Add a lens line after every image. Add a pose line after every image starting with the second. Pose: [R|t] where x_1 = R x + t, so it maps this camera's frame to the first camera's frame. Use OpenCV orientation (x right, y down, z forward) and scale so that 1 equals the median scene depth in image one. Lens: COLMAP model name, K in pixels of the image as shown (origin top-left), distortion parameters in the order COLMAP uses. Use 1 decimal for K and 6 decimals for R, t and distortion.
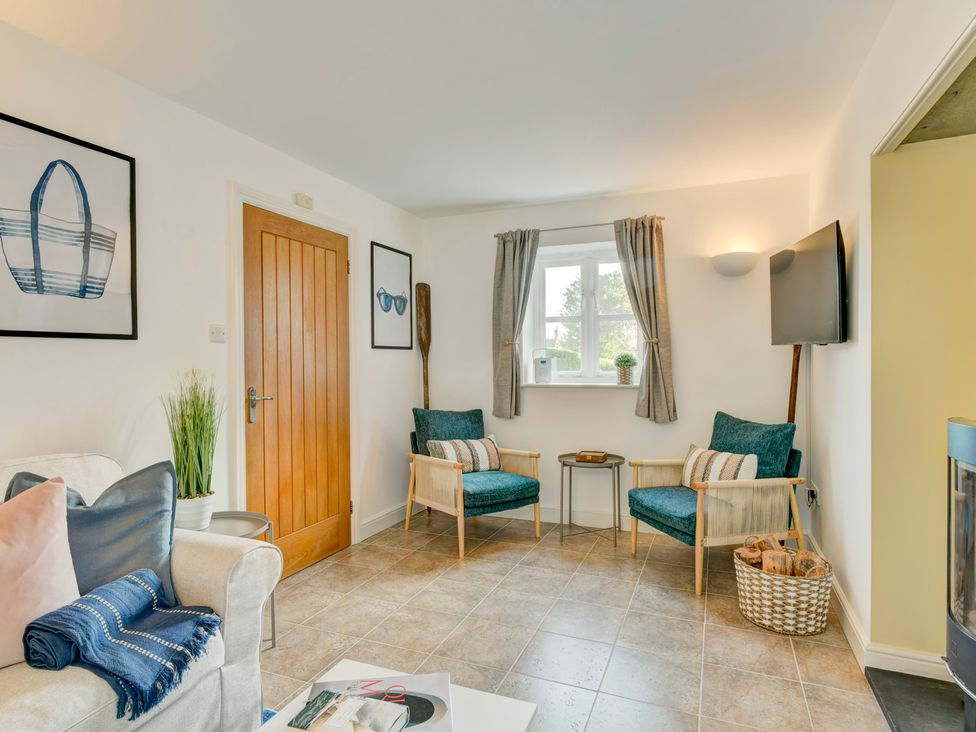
lens RADIAL K [[557.2, 0, 486.2], [0, 557.2, 367.4], [0, 0, 1]] dist [0.001841, 0.002624]
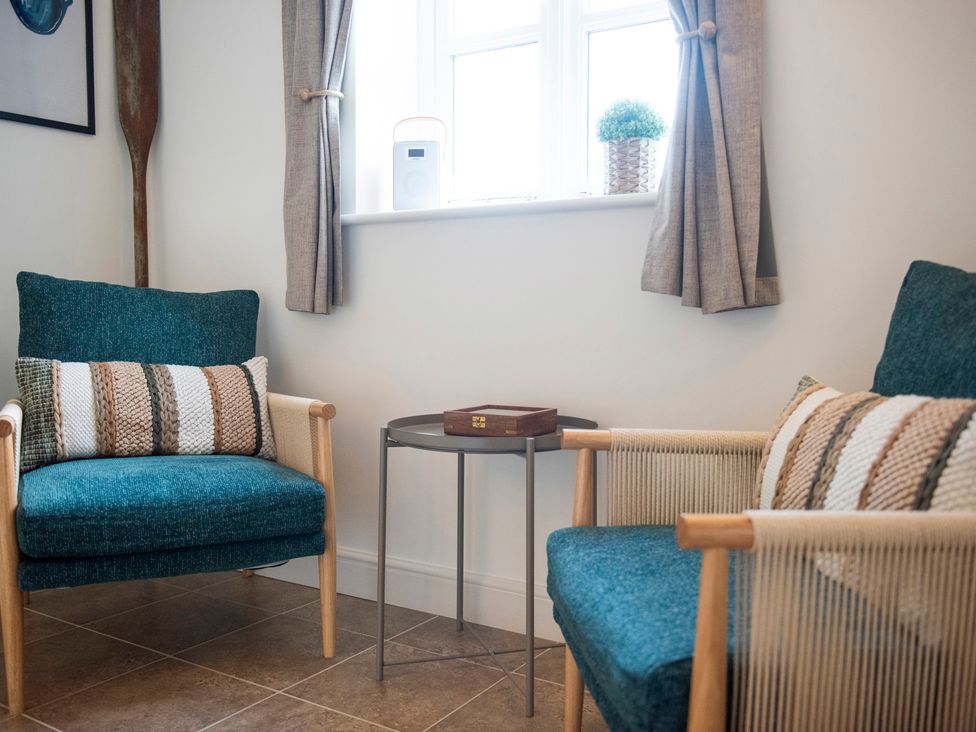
lens RADIAL K [[891.8, 0, 488.1], [0, 891.8, 361.2], [0, 0, 1]] dist [0.043629, 0.000000]
pose [[0.981366, 0.016069, -0.191477, 0.255091], [-0.007264, 0.998887, 0.046601, 0.094019], [0.192013, -0.044341, 0.980390, 0.457054]]
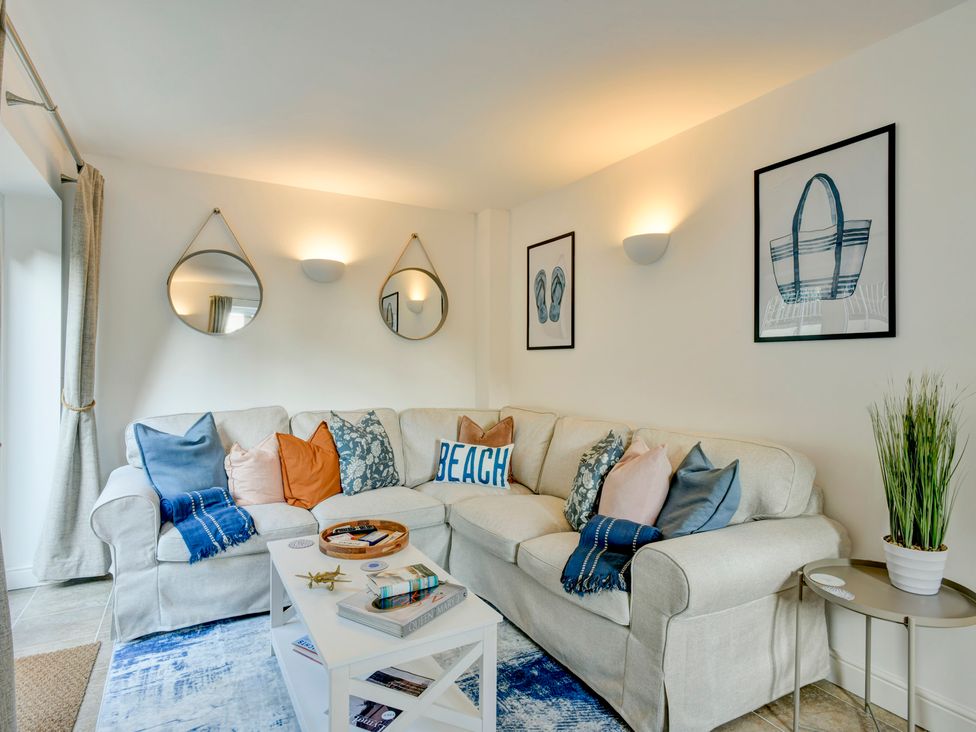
lens RADIAL K [[557.2, 0, 492.6], [0, 557.2, 369.1], [0, 0, 1]] dist [0.001841, 0.002624]
pose [[-0.610160, 0.011894, -0.792189, 0.619420], [-0.006653, 0.999775, 0.020135, -0.019451], [0.792251, 0.017556, -0.609943, 1.526082]]
